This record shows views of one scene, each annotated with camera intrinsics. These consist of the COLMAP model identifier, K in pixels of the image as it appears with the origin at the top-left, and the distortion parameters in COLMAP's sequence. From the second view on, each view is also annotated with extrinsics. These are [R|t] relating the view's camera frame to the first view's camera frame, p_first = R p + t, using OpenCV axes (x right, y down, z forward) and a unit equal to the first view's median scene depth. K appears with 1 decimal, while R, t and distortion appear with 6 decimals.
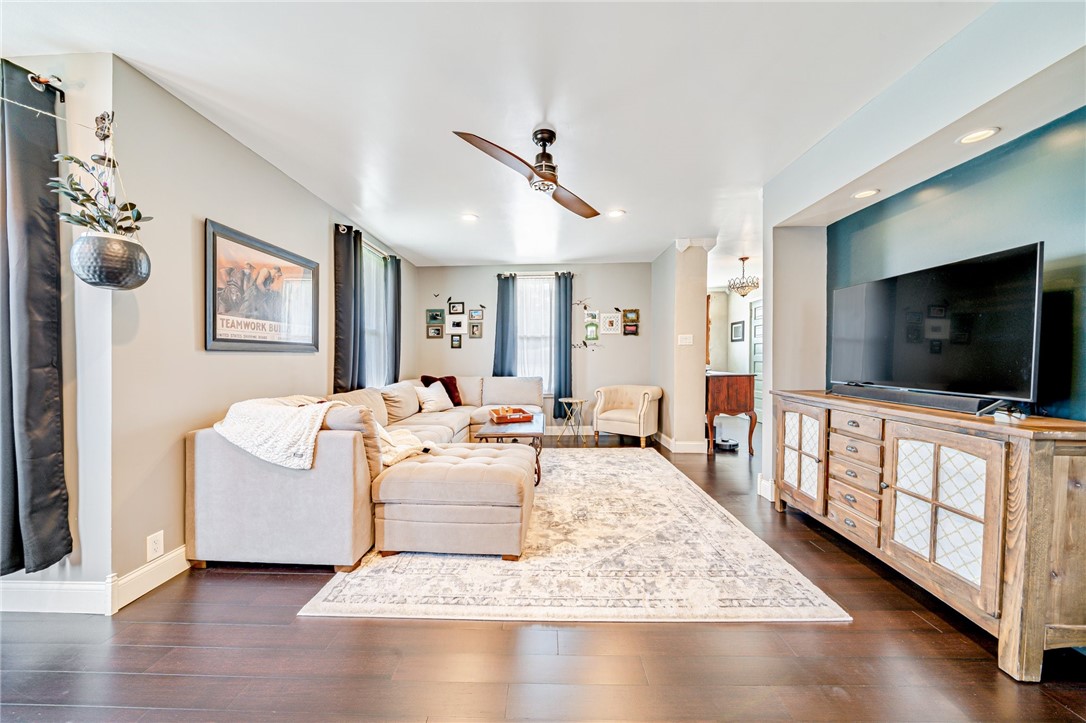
lens RADIAL K [[380.6, 0, 536.8], [0, 380.6, 363.0], [0, 0, 1]] dist [-0.005777, -0.000145]
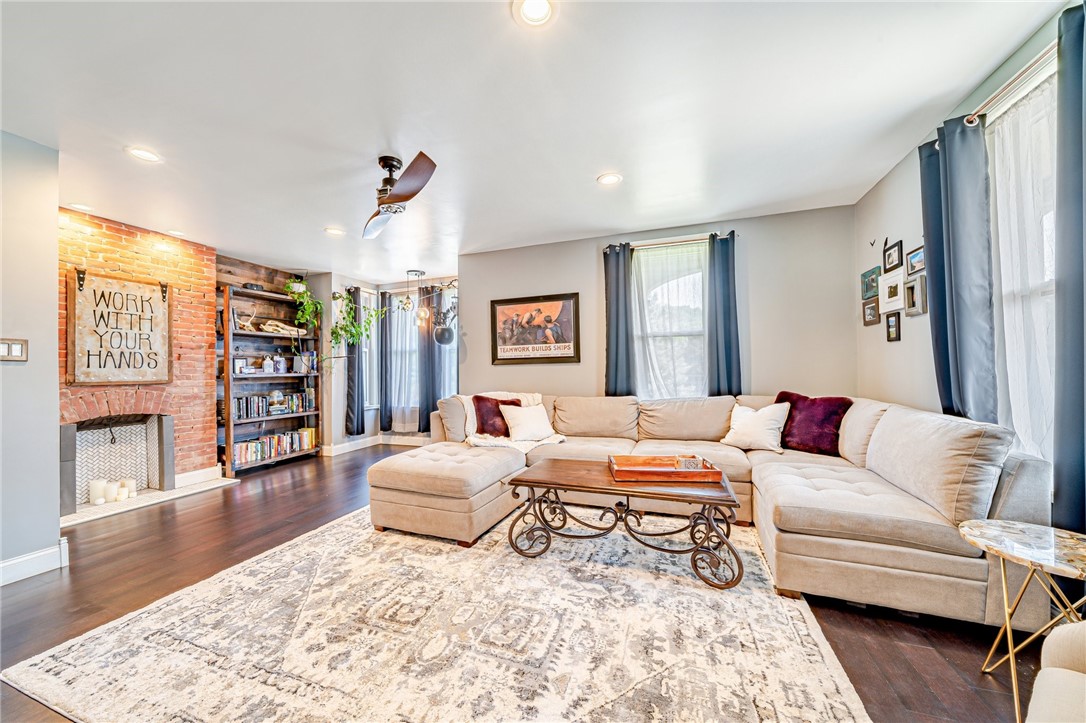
lens RADIAL K [[374.1, 0, 545.4], [0, 374.1, 367.1], [0, 0, 1]] dist [-0.007010, 0.000005]
pose [[-0.301769, 0.008477, -0.953343, 0.747750], [0.007389, 0.999951, 0.006552, -0.026299], [0.953353, -0.005067, -0.301817, 1.477206]]
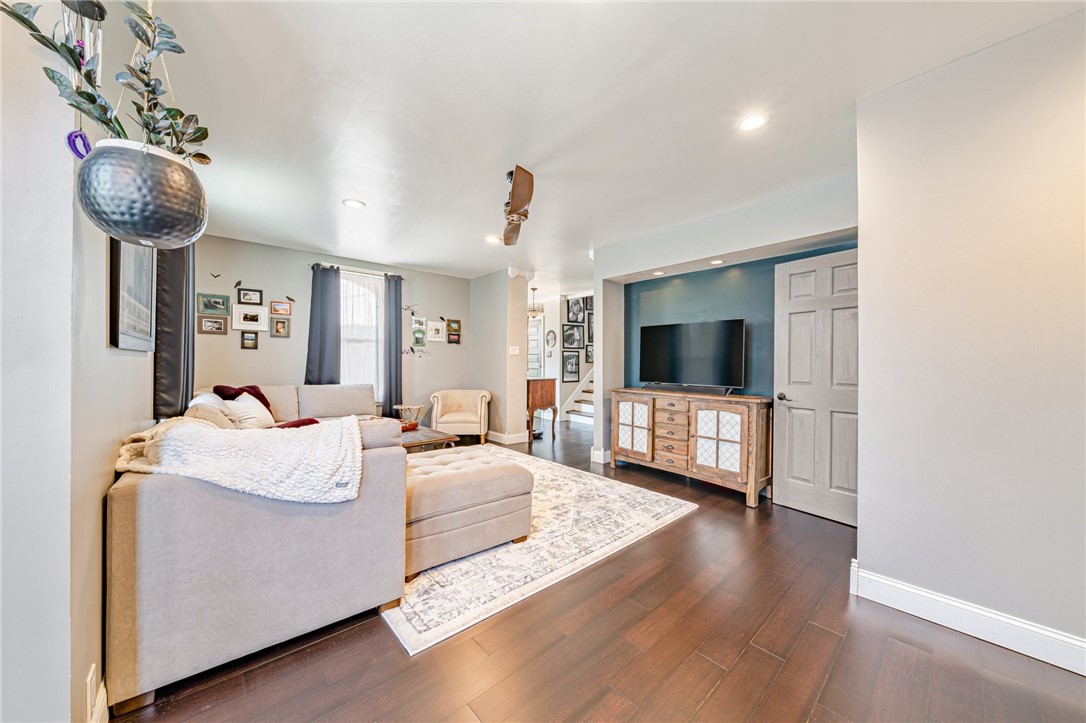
lens RADIAL K [[381.2, 0, 539.3], [0, 381.2, 364.2], [0, 0, 1]] dist [-0.007434, -0.000048]
pose [[0.728676, 0.013602, 0.684724, -0.630956], [-0.005629, 0.999888, -0.013871, -0.002128], [-0.684836, 0.006253, 0.728670, 0.090350]]
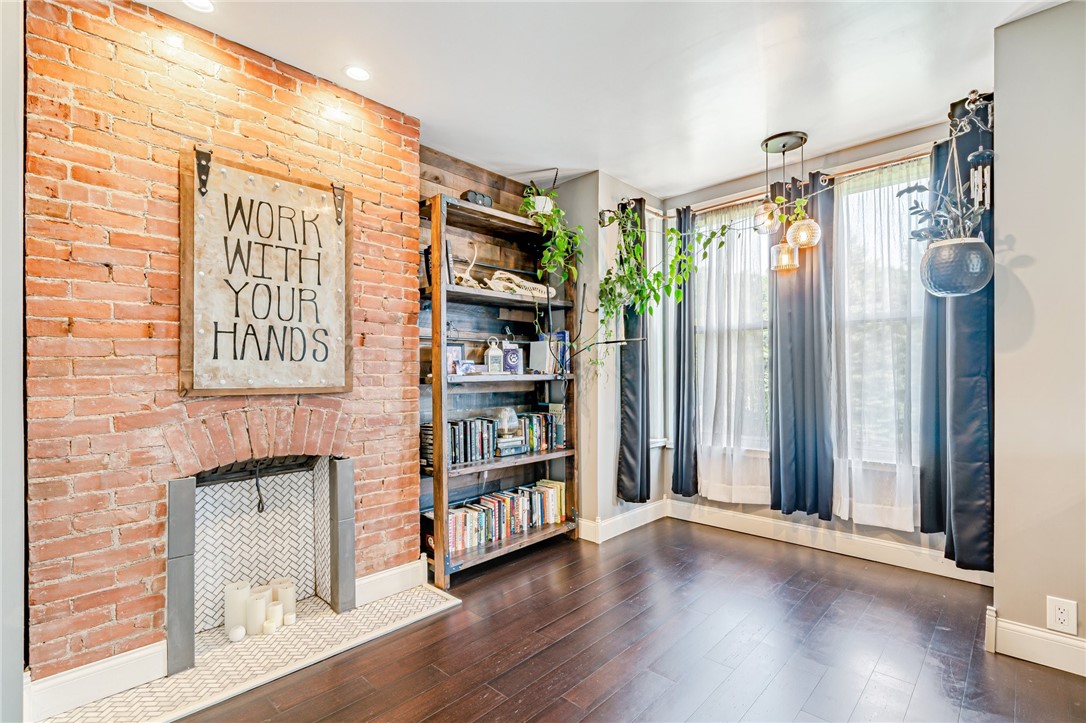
lens RADIAL K [[509.1, 0, 541.1], [0, 509.1, 372.2], [0, 0, 1]] dist [-0.000036, -0.000026]
pose [[-0.677321, 0.012207, -0.735587, 0.306814], [0.005019, 0.999916, 0.011973, -0.013952], [0.735671, 0.004418, -0.677325, 0.634261]]
